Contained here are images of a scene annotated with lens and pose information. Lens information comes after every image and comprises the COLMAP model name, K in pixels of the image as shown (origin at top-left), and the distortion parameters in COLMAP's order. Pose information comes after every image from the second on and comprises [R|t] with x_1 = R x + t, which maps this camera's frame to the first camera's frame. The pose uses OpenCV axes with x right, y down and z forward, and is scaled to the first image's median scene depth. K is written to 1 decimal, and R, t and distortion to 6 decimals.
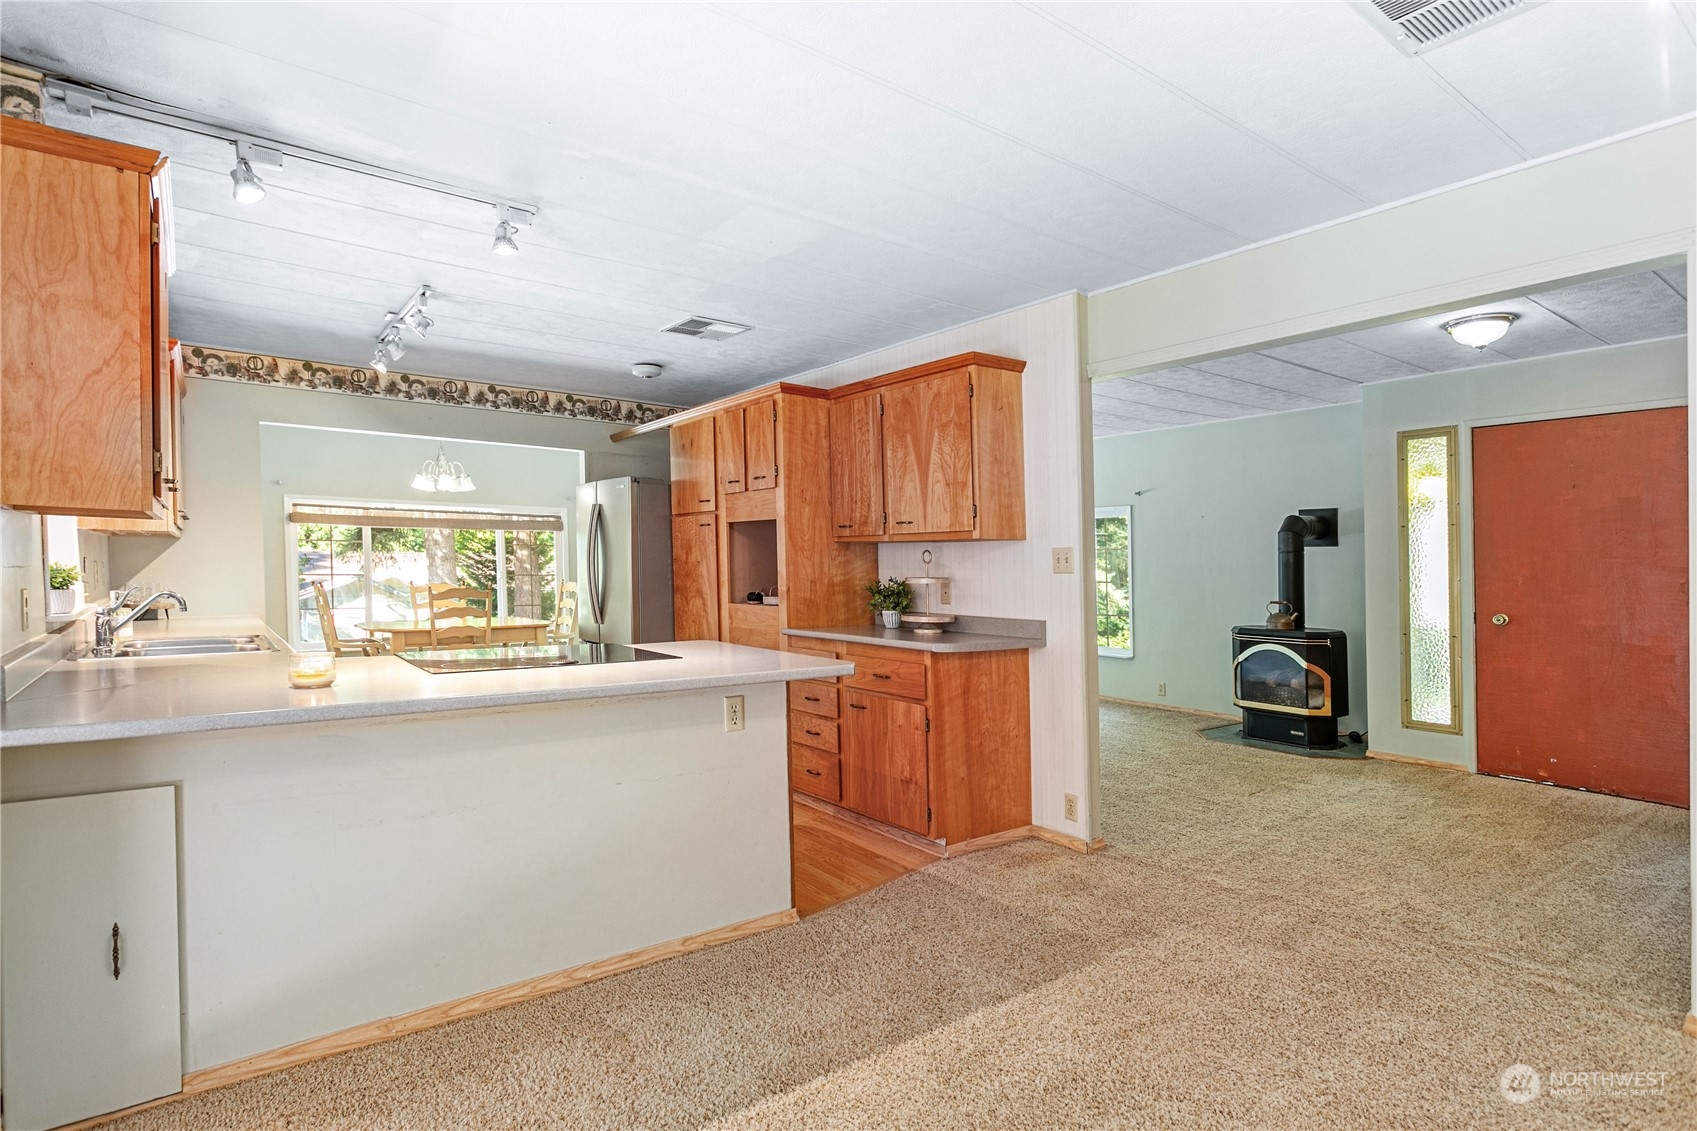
lens RADIAL K [[875.6, 0, 853.0], [0, 875.6, 635.9], [0, 0, 1]] dist [-0.001705, 0.001182]
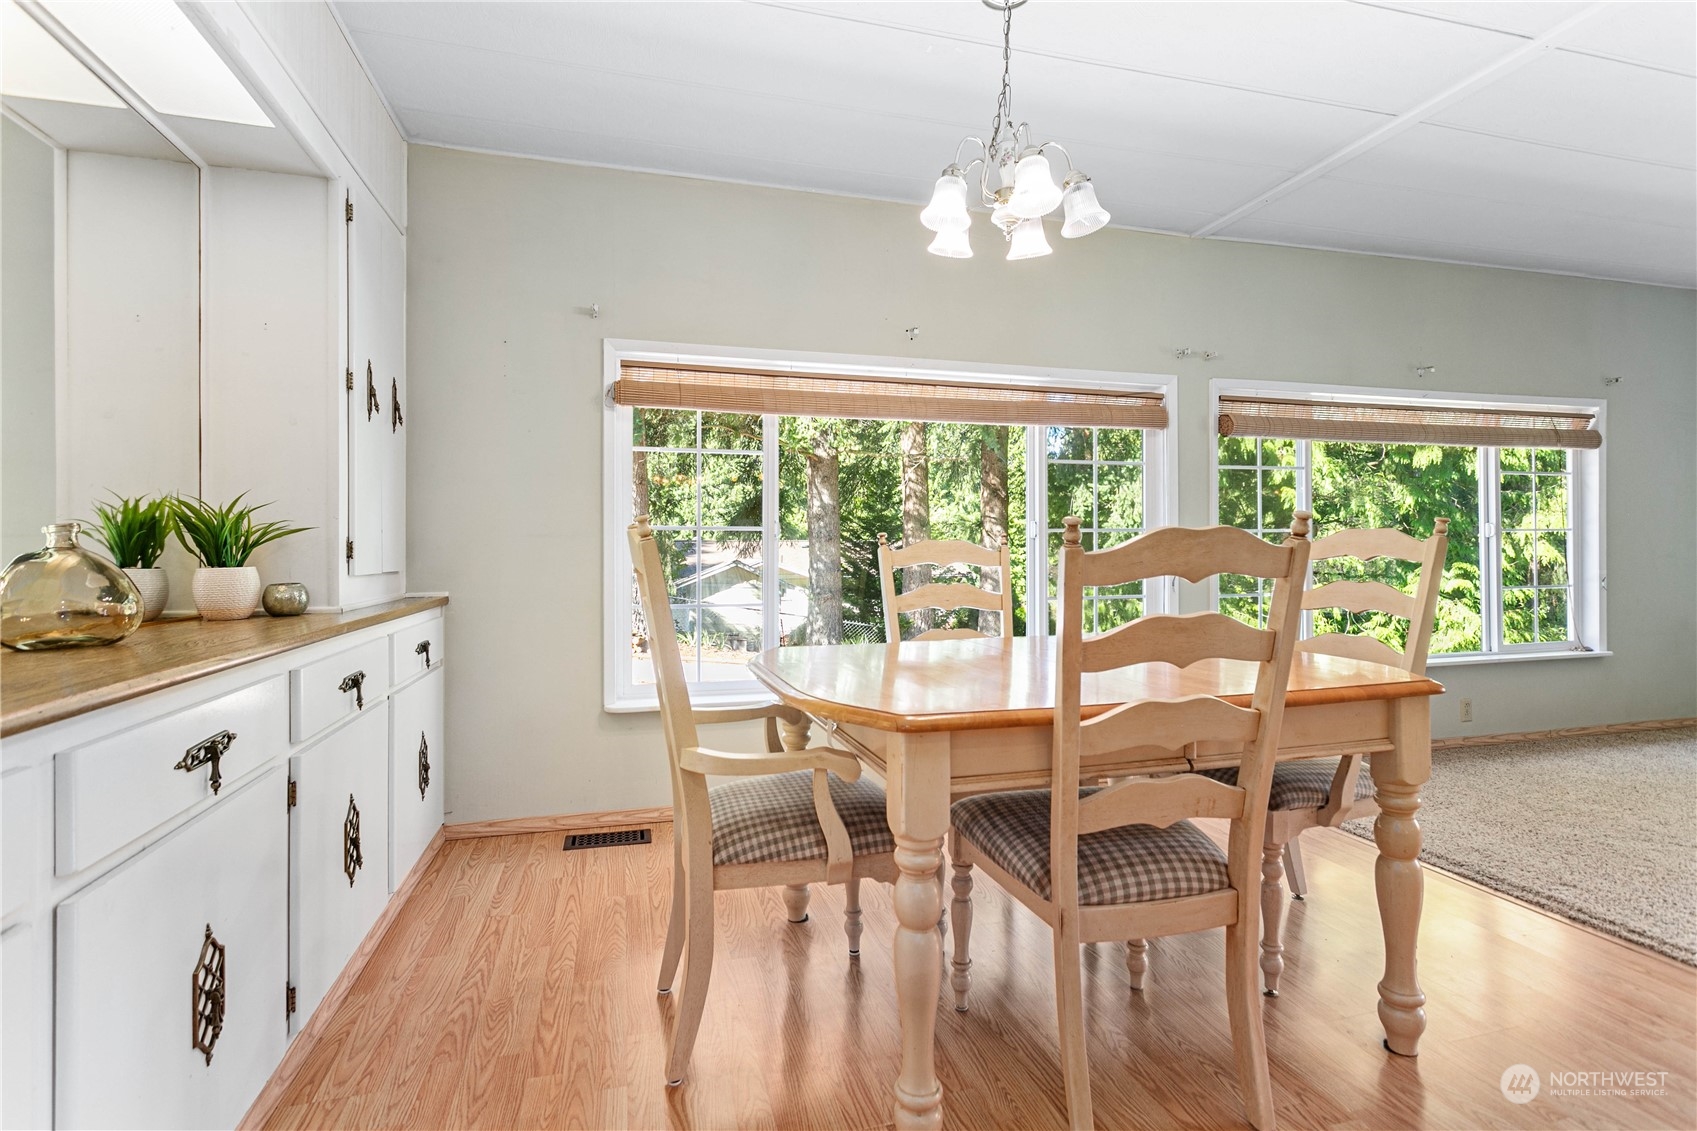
lens RADIAL K [[812.5, 0, 831.4], [0, 812.5, 556.6], [0, 0, 1]] dist [0.002665, 0.000821]
pose [[0.924239, -0.010694, -0.381664, -0.622812], [-0.020107, 0.996857, -0.076622, -0.041287], [0.381284, 0.078491, 0.921120, 1.071310]]
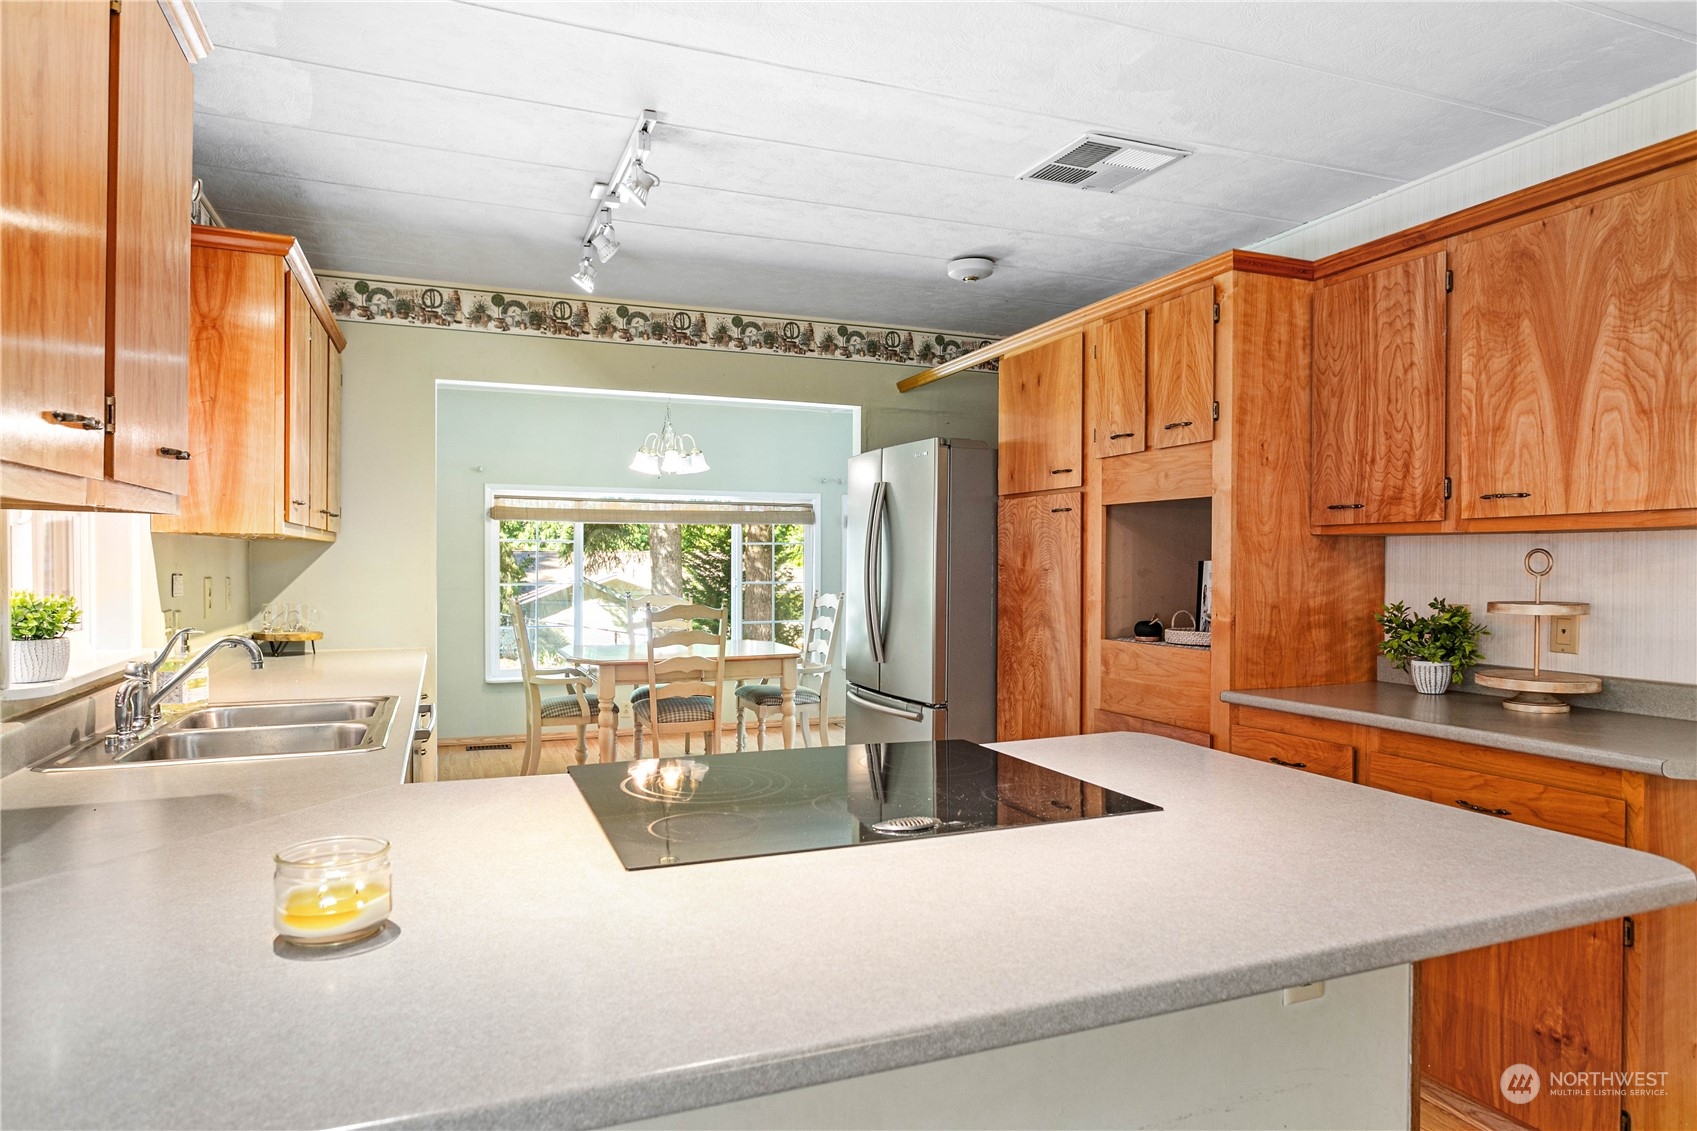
lens RADIAL K [[1023.9, 0, 848.5], [0, 1023.9, 565.5], [0, 0, 1]] dist [0.003465, 0.002661]
pose [[0.965623, -0.005770, -0.259881, -0.134666], [-0.014005, 0.997147, -0.074179, -0.035051], [0.259568, 0.075269, 0.962787, 0.292955]]
